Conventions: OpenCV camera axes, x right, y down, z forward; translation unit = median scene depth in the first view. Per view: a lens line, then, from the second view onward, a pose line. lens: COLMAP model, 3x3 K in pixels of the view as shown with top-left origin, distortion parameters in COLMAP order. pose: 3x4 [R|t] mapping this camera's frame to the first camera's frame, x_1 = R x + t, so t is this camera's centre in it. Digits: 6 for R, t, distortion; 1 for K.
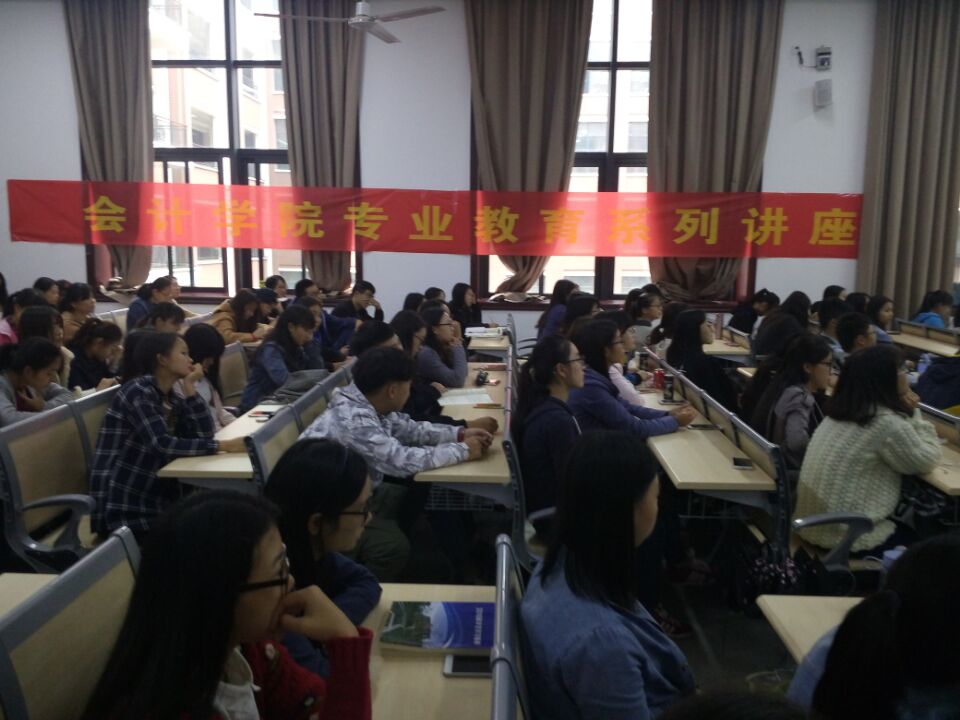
lens RADIAL K [[769.0, 0, 480.0], [0, 769.0, 360.0], [0, 0, 1]] dist [0.212123, -0.515266]
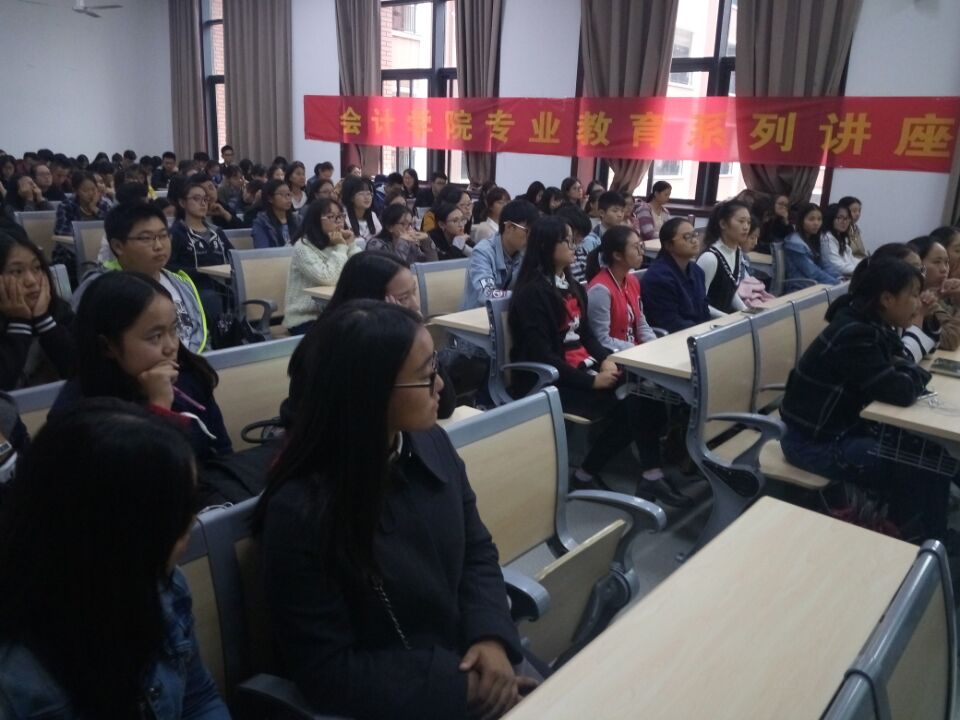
lens RADIAL K [[811.2, 0, 480.0], [0, 811.2, 360.0], [0, 0, 1]] dist [0.098520, -0.194364]
pose [[0.800096, 0.168855, -0.575617, 0.614211], [-0.115593, 0.984980, 0.128267, 0.018056], [0.588629, -0.036089, 0.807597, -0.043639]]
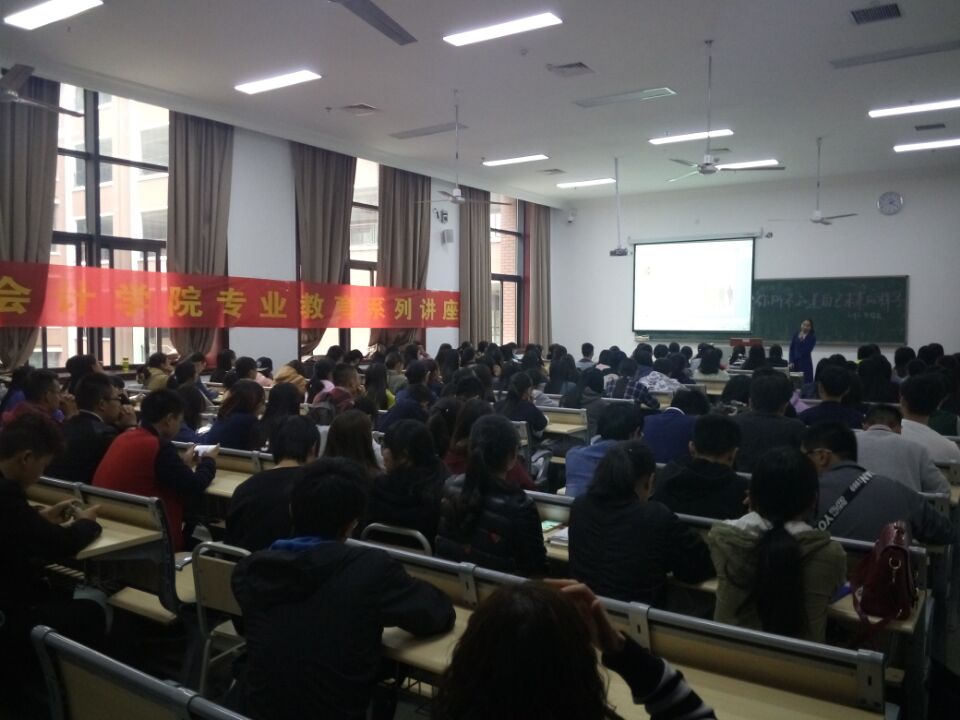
lens RADIAL K [[769.0, 0, 480.0], [0, 769.0, 360.0], [0, 0, 1]] dist [0.212123, -0.515266]
pose [[0.524949, -0.054654, 0.849377, -0.998358], [0.130046, 0.991369, -0.016584, -0.018051], [-0.841140, 0.119164, 0.527526, 0.031469]]
